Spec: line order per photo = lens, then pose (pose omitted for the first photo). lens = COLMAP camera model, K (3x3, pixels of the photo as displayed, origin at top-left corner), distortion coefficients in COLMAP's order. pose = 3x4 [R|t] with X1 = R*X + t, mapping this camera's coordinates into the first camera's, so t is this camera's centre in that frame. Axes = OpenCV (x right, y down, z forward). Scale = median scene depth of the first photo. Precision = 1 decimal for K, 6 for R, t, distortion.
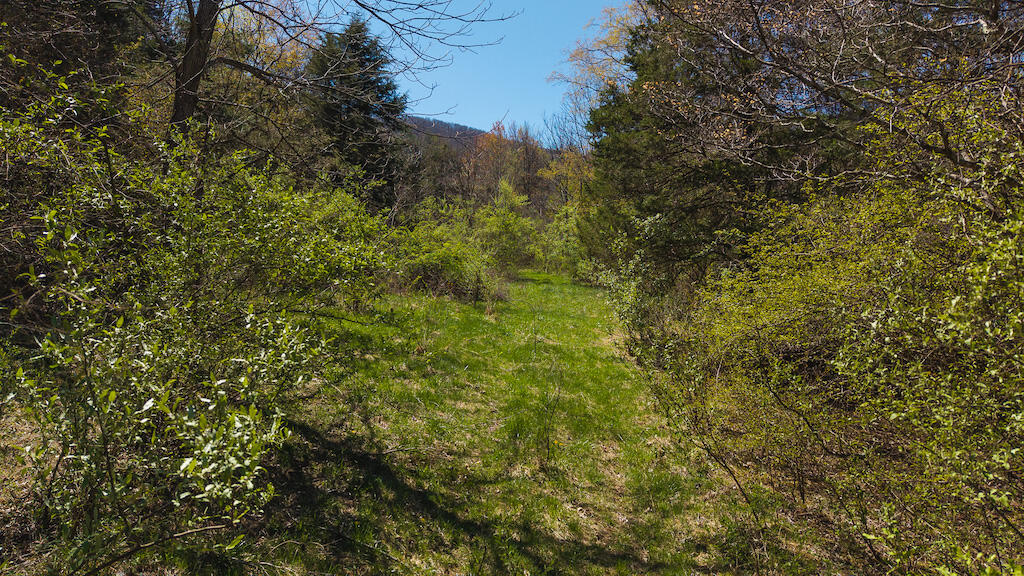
lens RADIAL K [[676.2, 0, 512.0], [0, 676.2, 288.0], [0, 0, 1]] dist [0.035155, -0.051852]
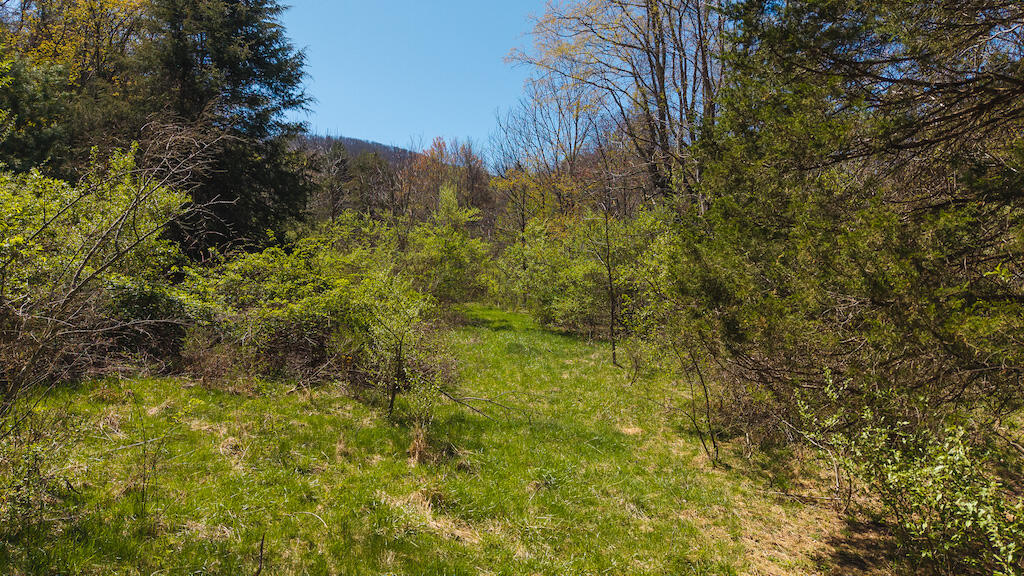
lens RADIAL K [[676.2, 0, 512.0], [0, 676.2, 288.0], [0, 0, 1]] dist [0.035155, -0.051852]
pose [[0.996075, 0.003262, 0.088448, -0.005847], [0.000061, 0.999295, -0.037549, -0.019722], [-0.088508, 0.037407, 0.995373, 0.238704]]
